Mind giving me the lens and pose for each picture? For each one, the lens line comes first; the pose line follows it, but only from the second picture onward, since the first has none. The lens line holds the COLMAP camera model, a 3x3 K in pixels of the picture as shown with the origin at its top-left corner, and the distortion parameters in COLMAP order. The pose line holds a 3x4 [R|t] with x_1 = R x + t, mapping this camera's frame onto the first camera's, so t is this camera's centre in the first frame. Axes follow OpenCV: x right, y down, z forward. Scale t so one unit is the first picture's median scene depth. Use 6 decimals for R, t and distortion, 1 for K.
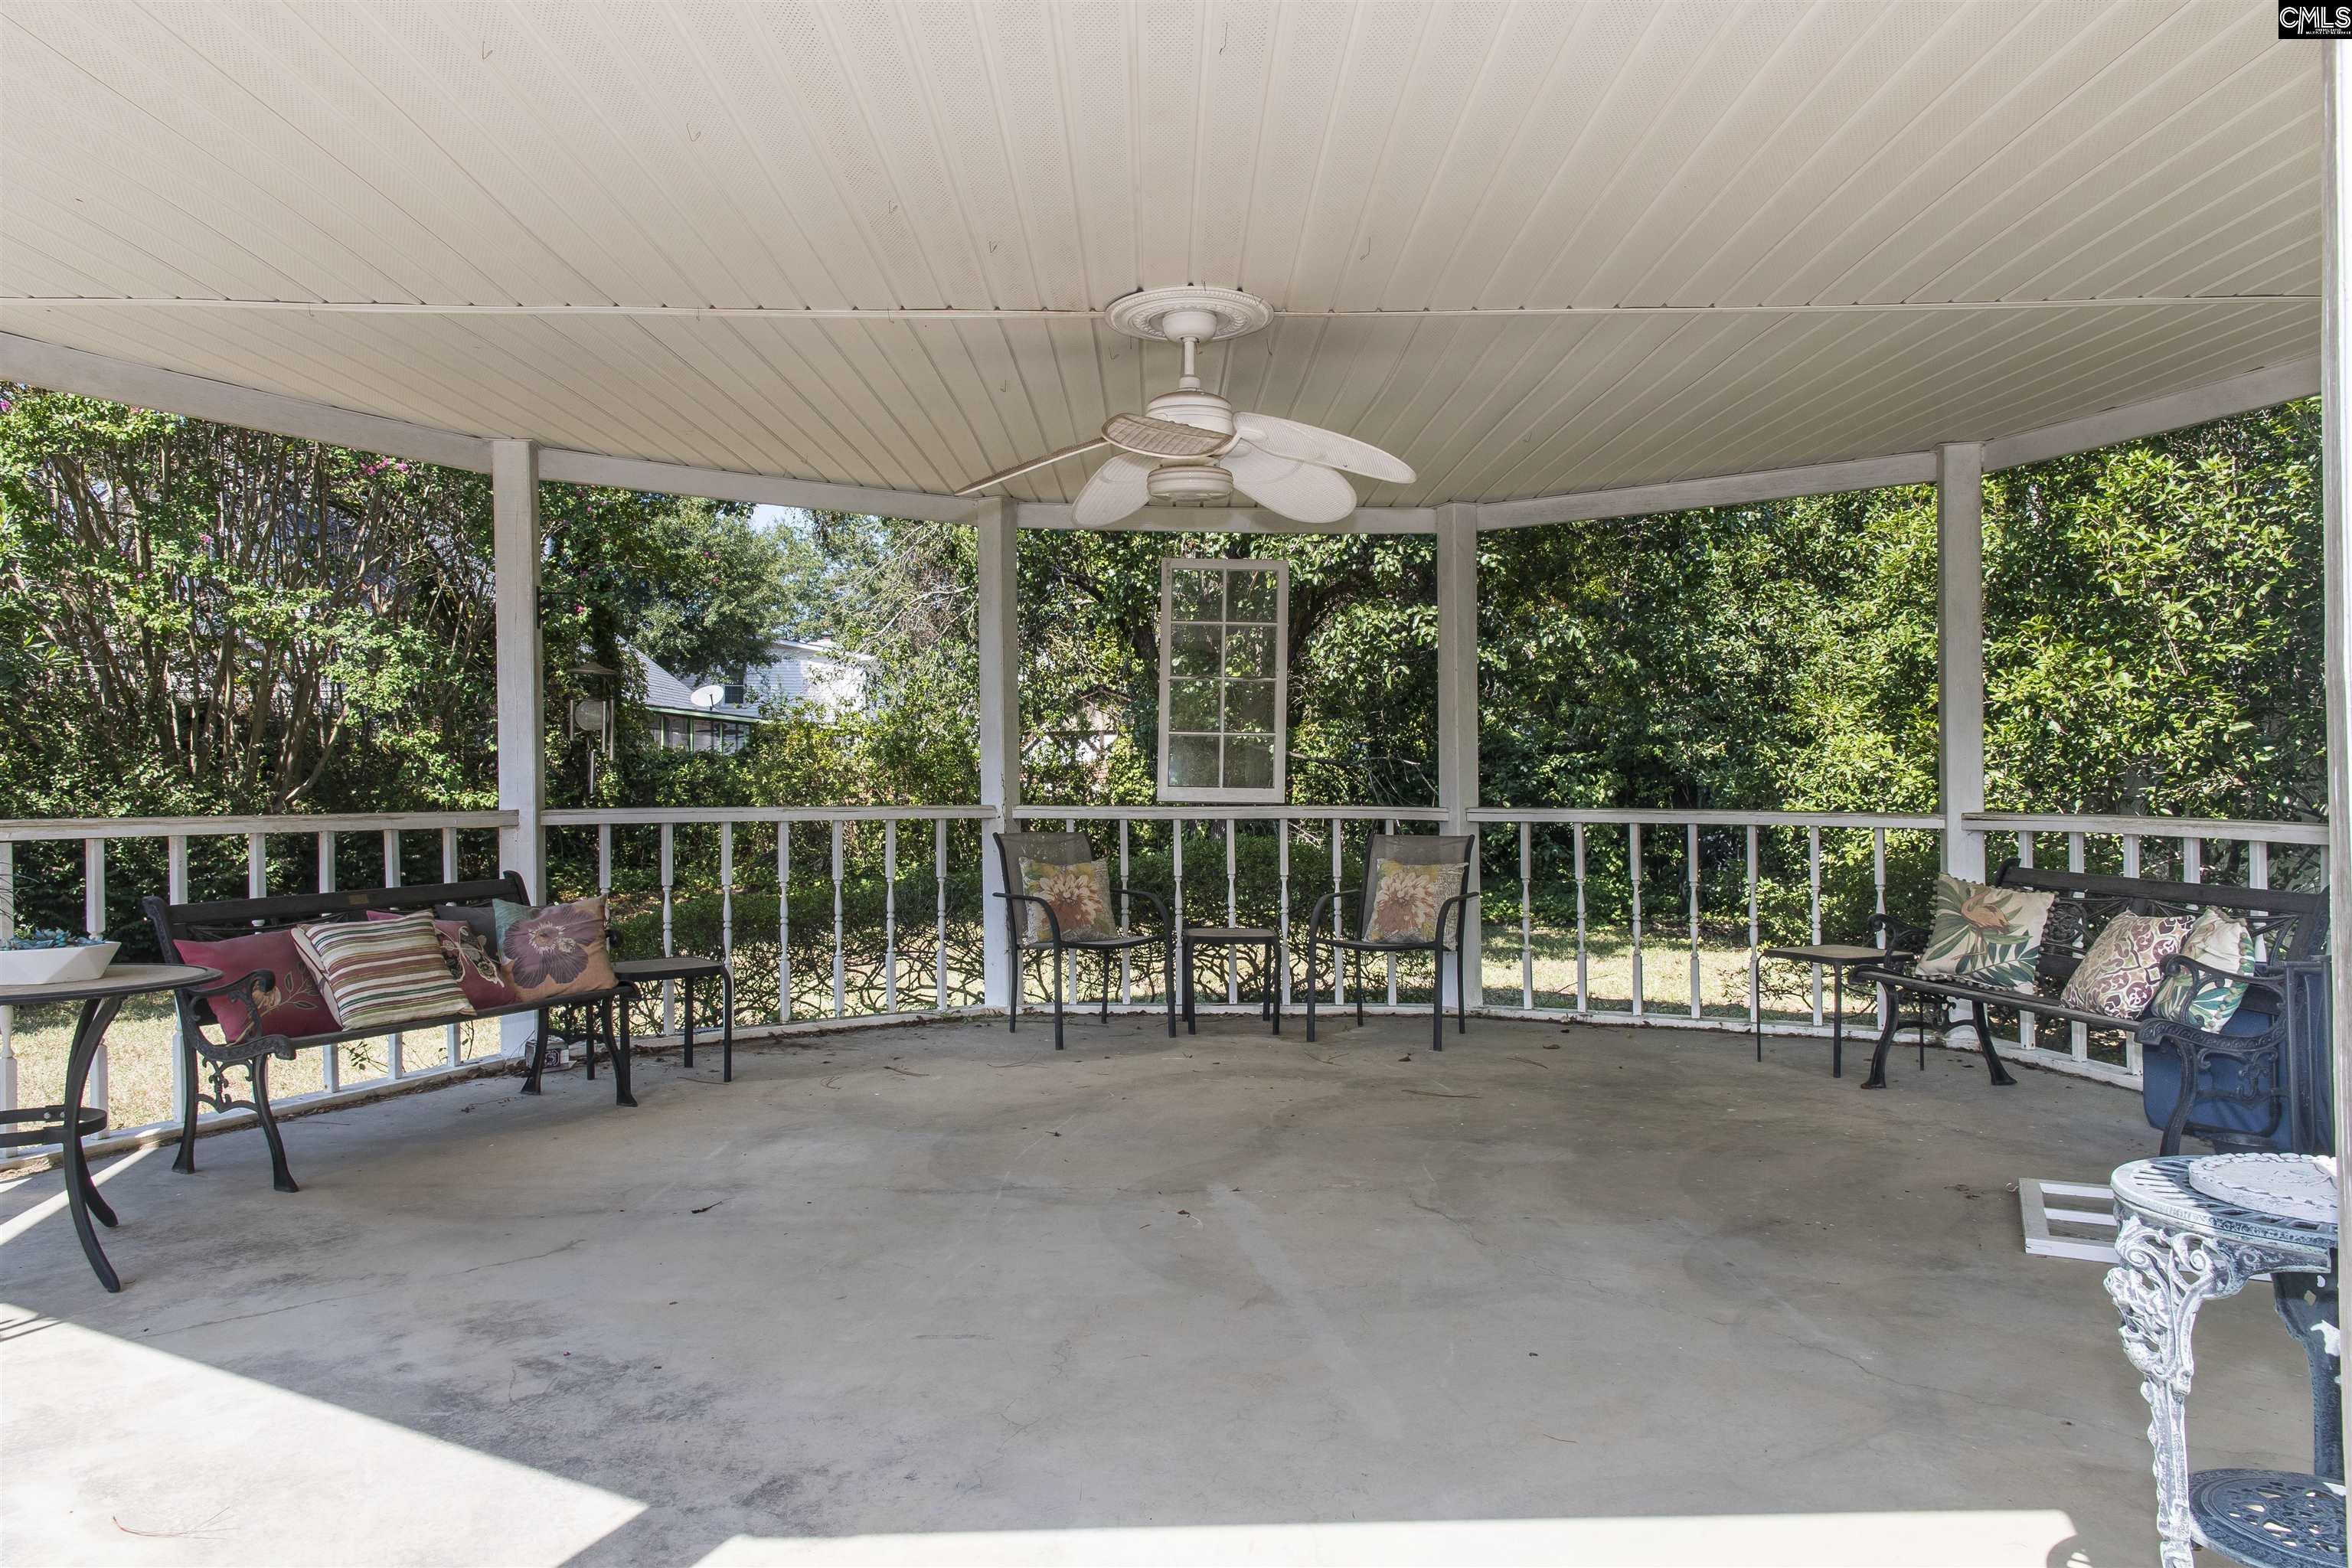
lens RADIAL K [[1599.5, 0, 1176.3], [0, 1599.5, 778.4], [0, 0, 1]] dist [-0.002605, -0.004823]
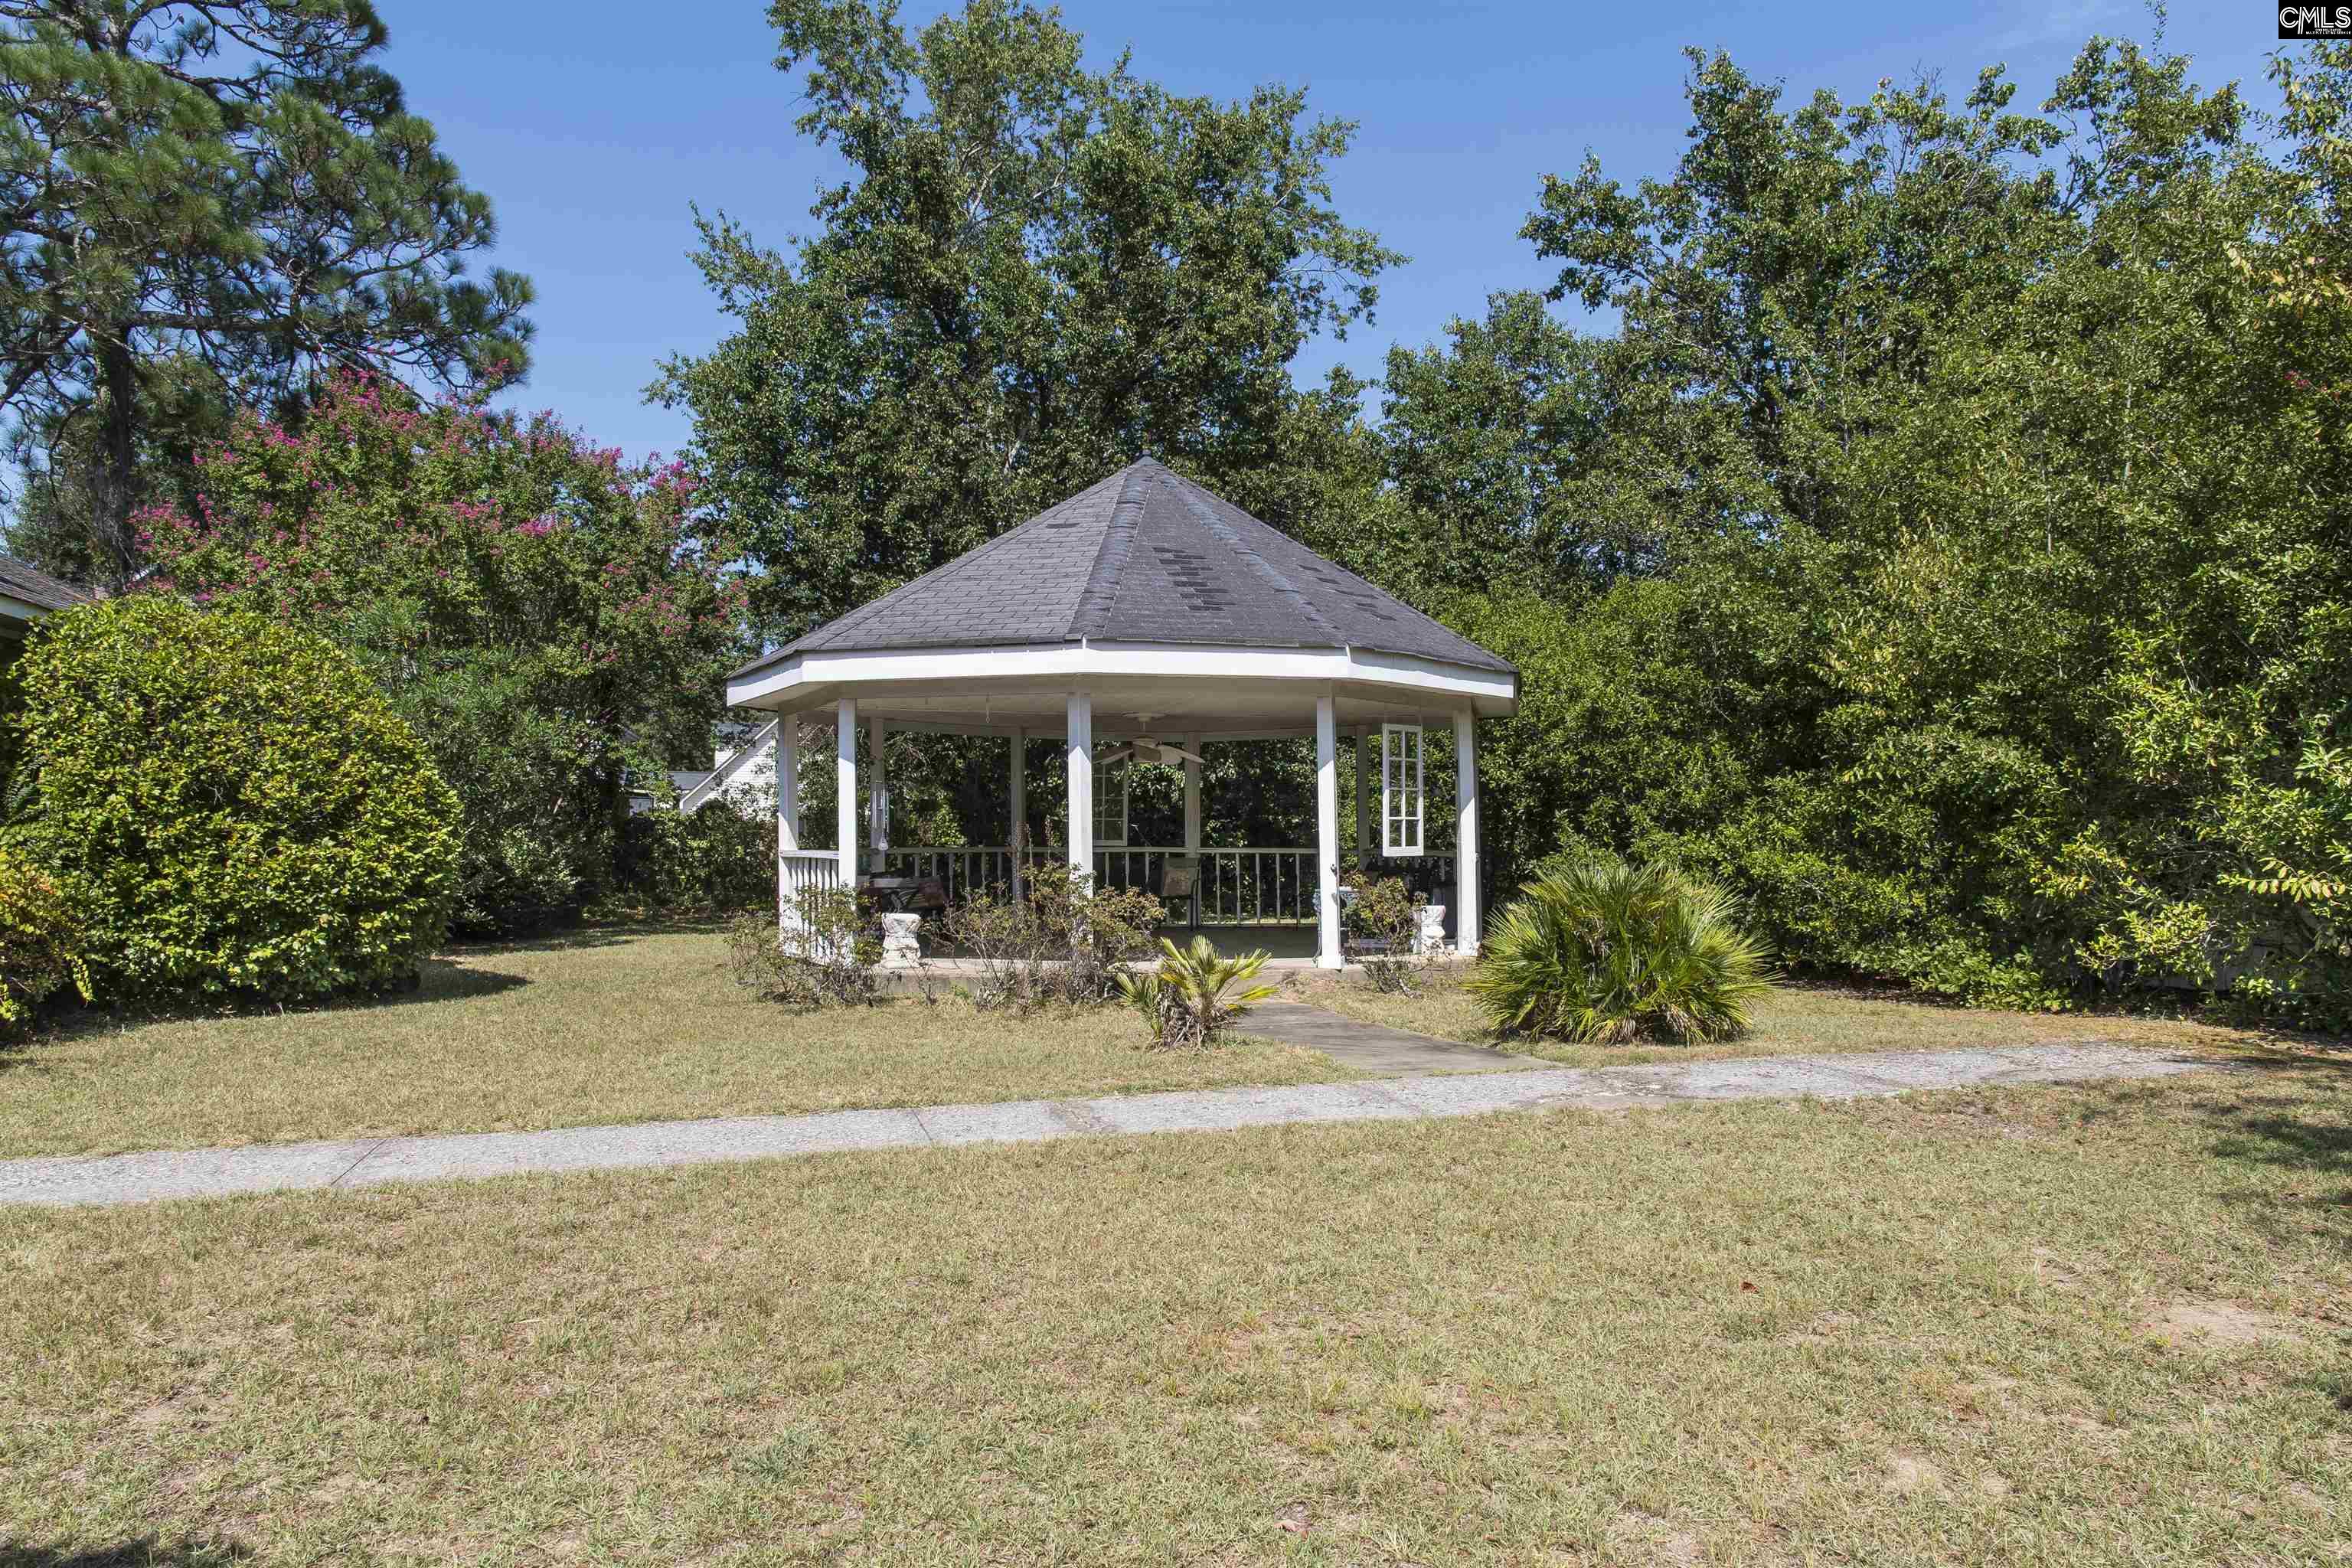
lens RADIAL K [[1599.5, 0, 1180.5], [0, 1599.5, 794.8], [0, 0, 1]] dist [-0.002605, -0.004823]
pose [[0.970744, 0.005388, 0.240057, -0.456450], [-0.000390, 0.999782, -0.020859, -0.013215], [-0.240117, 0.020155, 0.970535, -1.499168]]
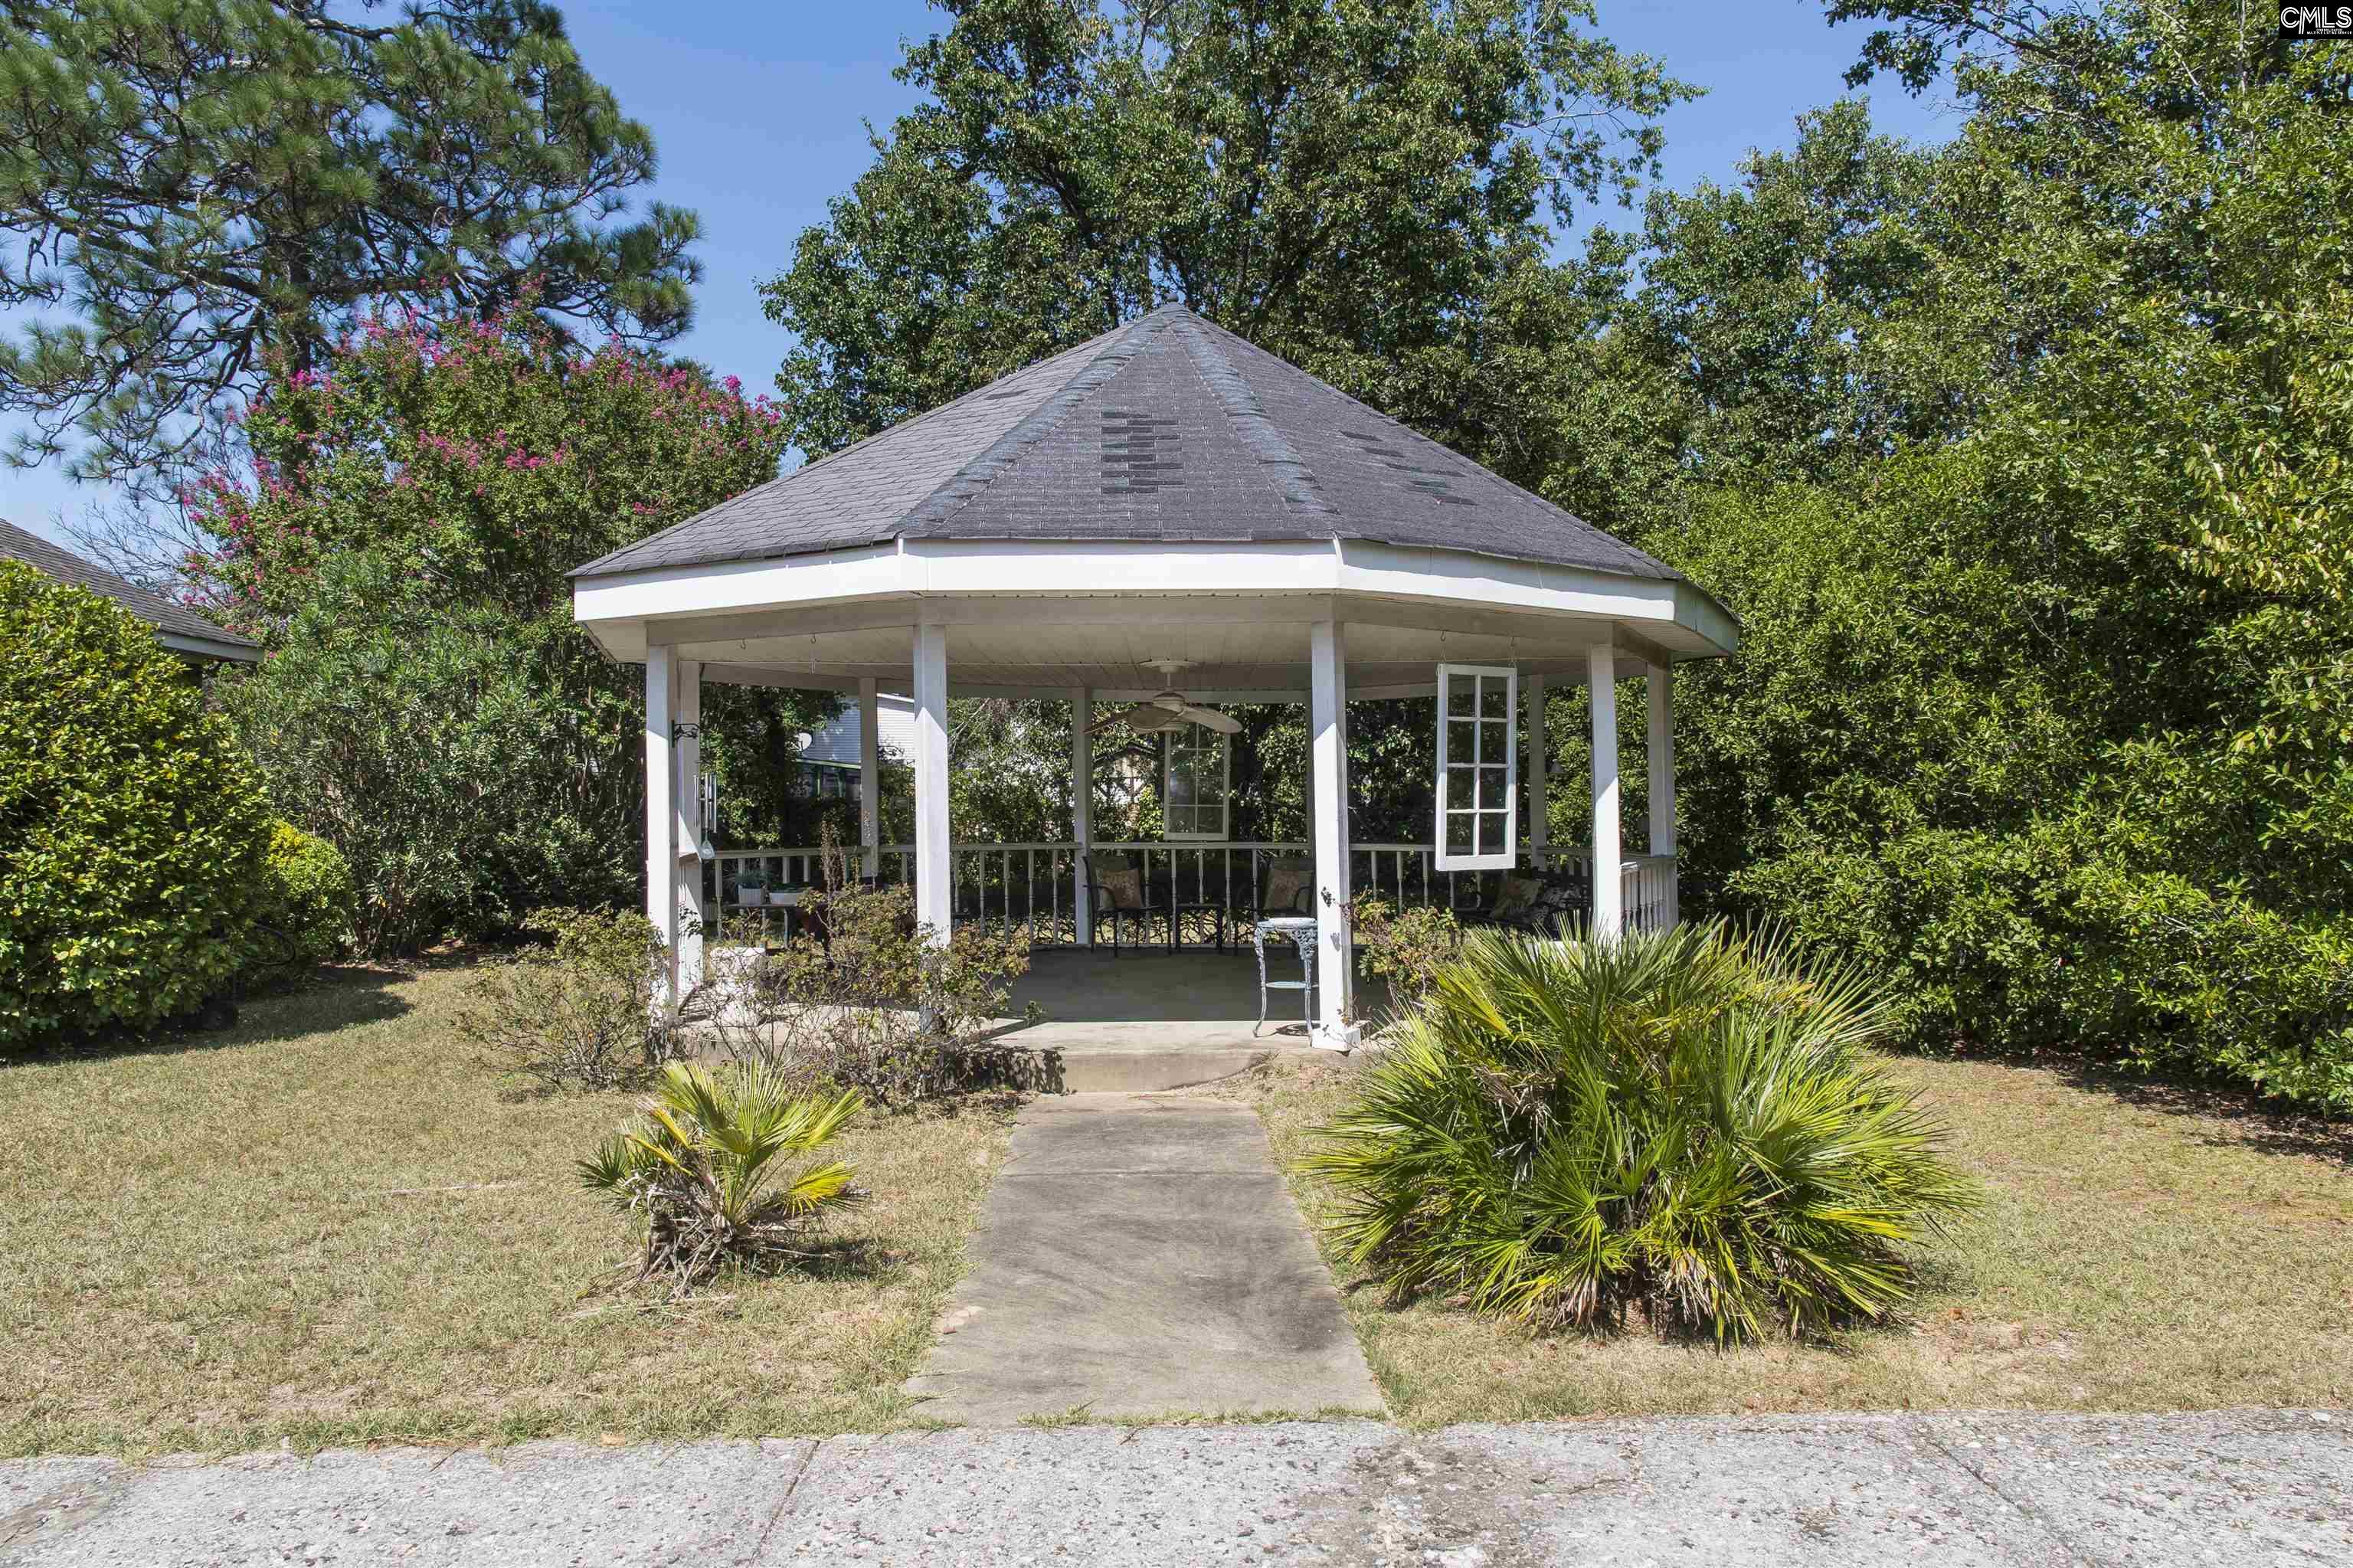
lens RADIAL K [[1600.2, 0, 1186.5], [0, 1600.2, 787.9], [0, 0, 1]] dist [-0.002605, -0.004823]
pose [[0.999962, -0.001780, -0.008556, 0.031668], [0.001704, 0.999959, -0.008870, -0.032070], [0.008572, 0.008855, 0.999924, -0.954569]]
